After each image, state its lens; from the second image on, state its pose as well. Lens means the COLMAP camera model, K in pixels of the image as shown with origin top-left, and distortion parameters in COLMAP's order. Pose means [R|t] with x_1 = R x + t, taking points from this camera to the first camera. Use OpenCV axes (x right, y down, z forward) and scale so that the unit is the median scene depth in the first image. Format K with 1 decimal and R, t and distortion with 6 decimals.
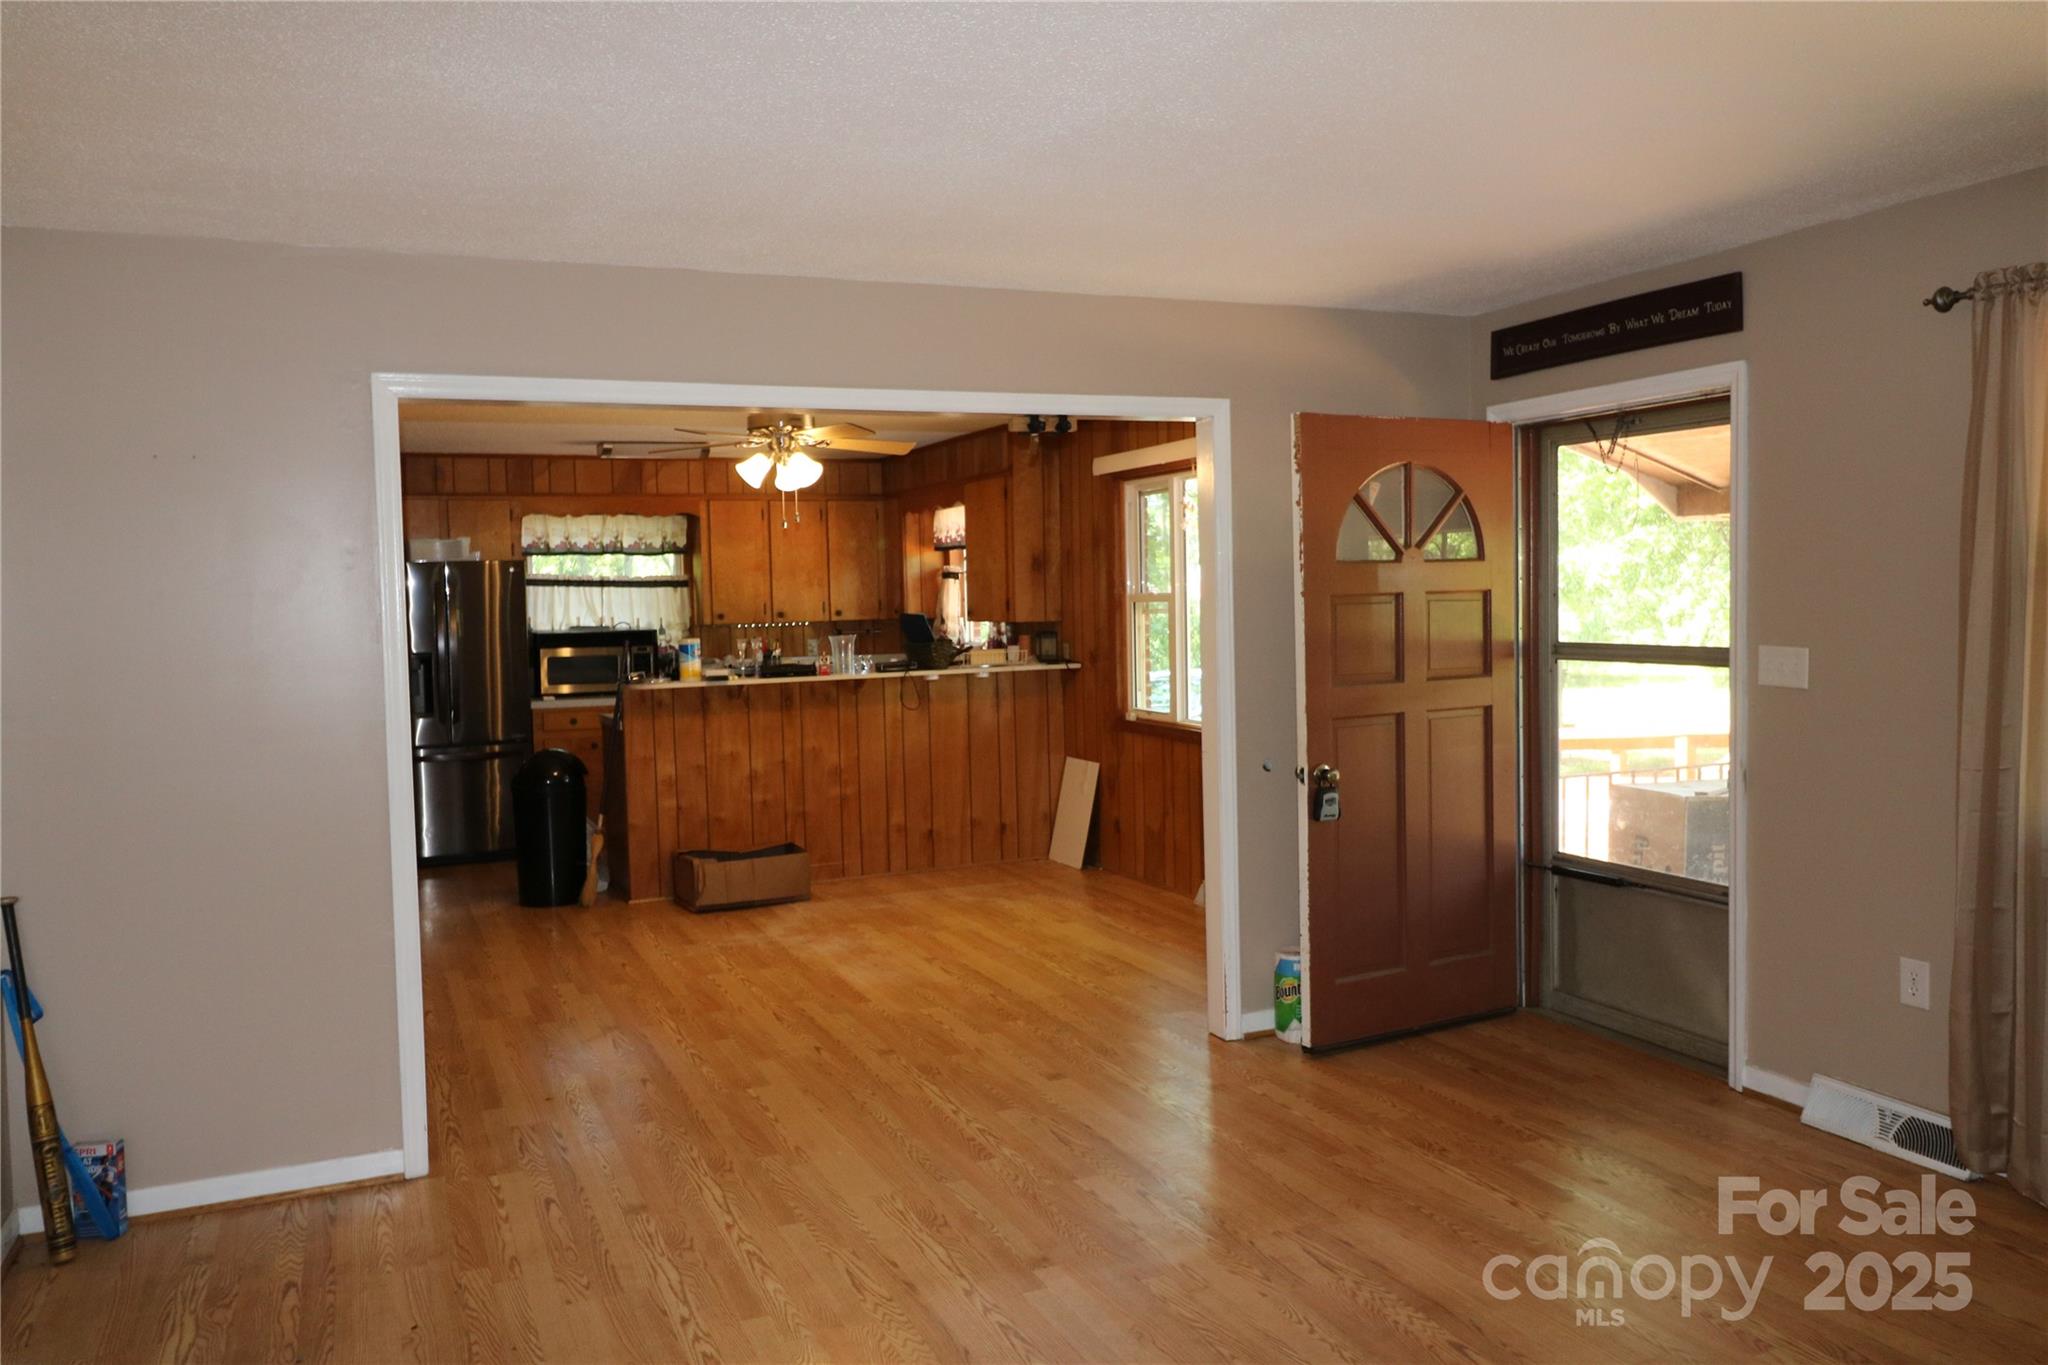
lens RADIAL K [[1499.8, 0, 1013.7], [0, 1499.8, 672.7], [0, 0, 1]] dist [0.008686, -0.005096]
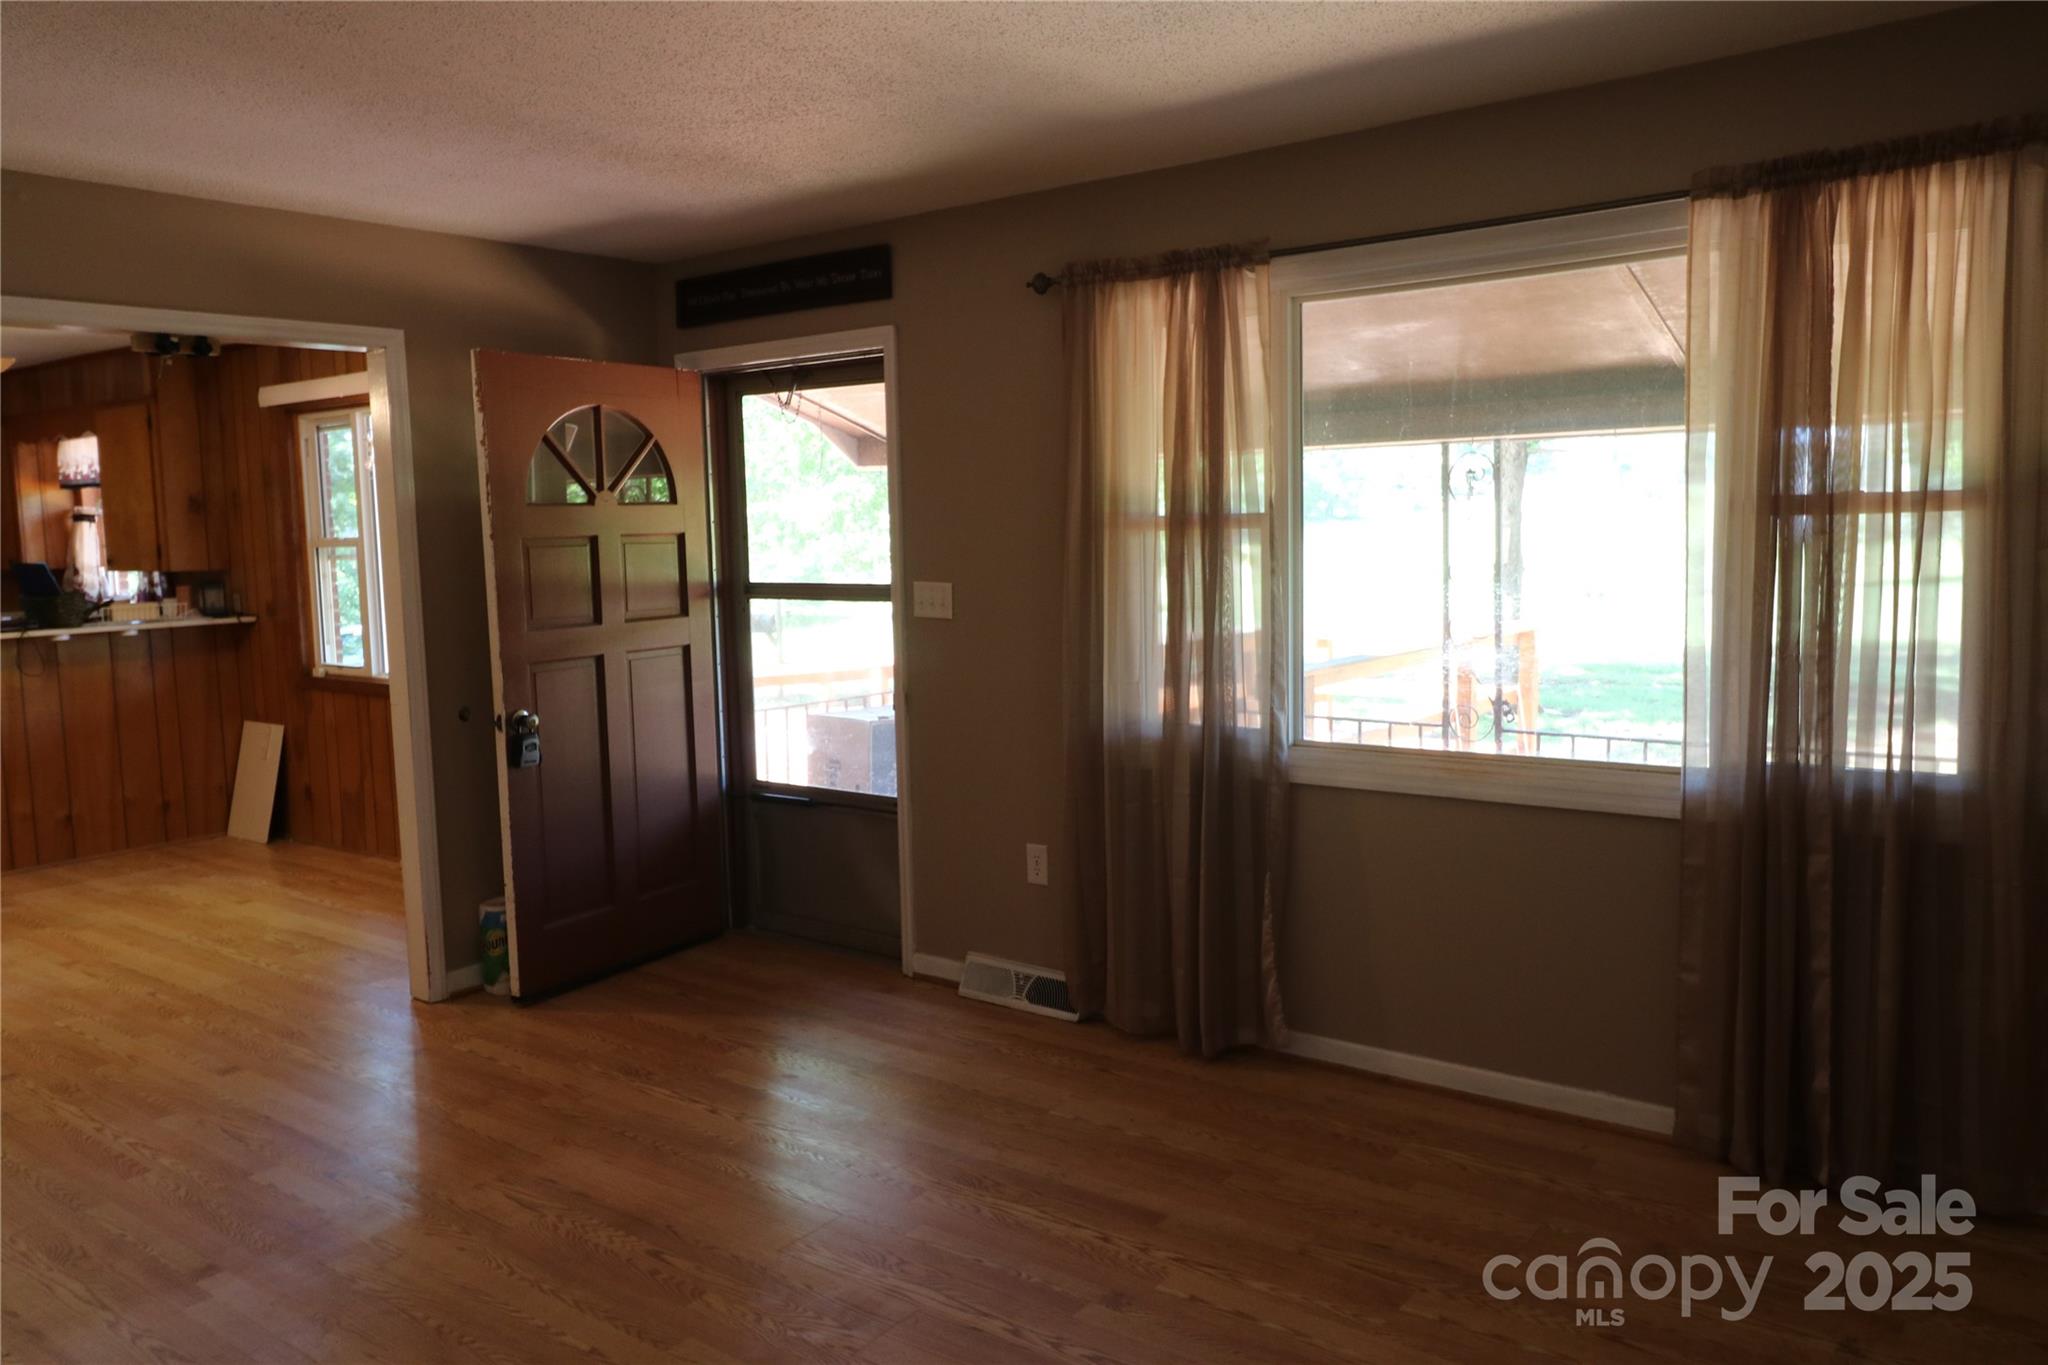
lens RADIAL K [[1499.8, 0, 1013.7], [0, 1499.8, 672.7], [0, 0, 1]] dist [0.008686, -0.005096]
pose [[0.877124, -0.046226, 0.478035, 0.019533], [0.028990, 0.998638, 0.043376, 0.002934], [-0.479389, -0.024188, 0.877269, -0.018641]]
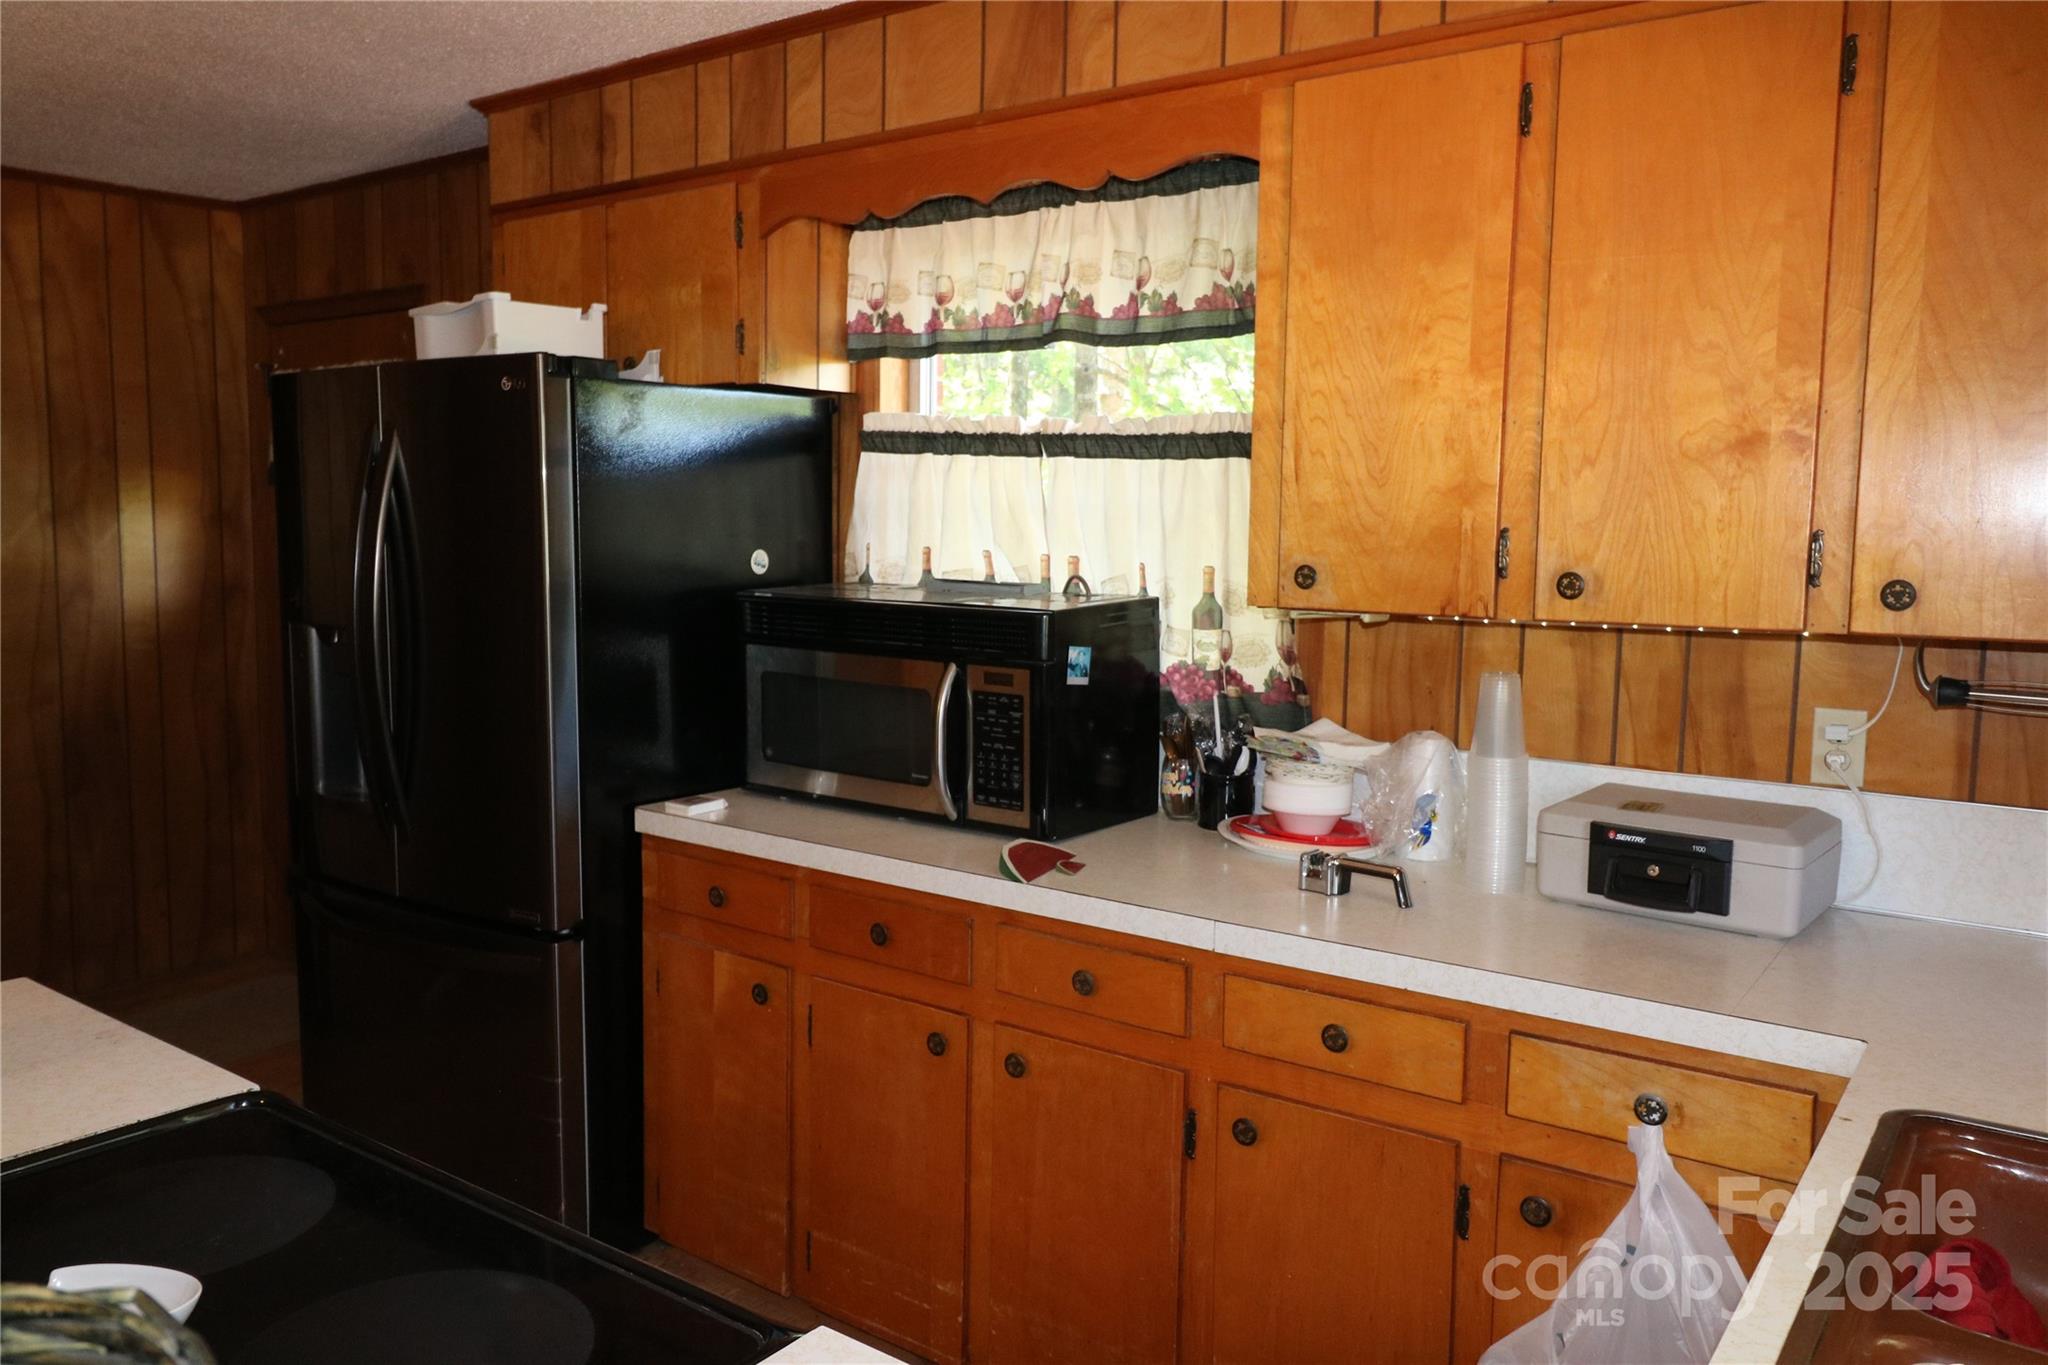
lens RADIAL K [[1499.8, 0, 1013.7], [0, 1499.8, 672.7], [0, 0, 1]] dist [0.008686, -0.005096]
pose [[0.494876, 0.116305, -0.861145, -0.010515], [-0.068181, 0.993144, 0.094951, -0.043853], [0.866285, 0.011725, 0.499413, 0.884040]]
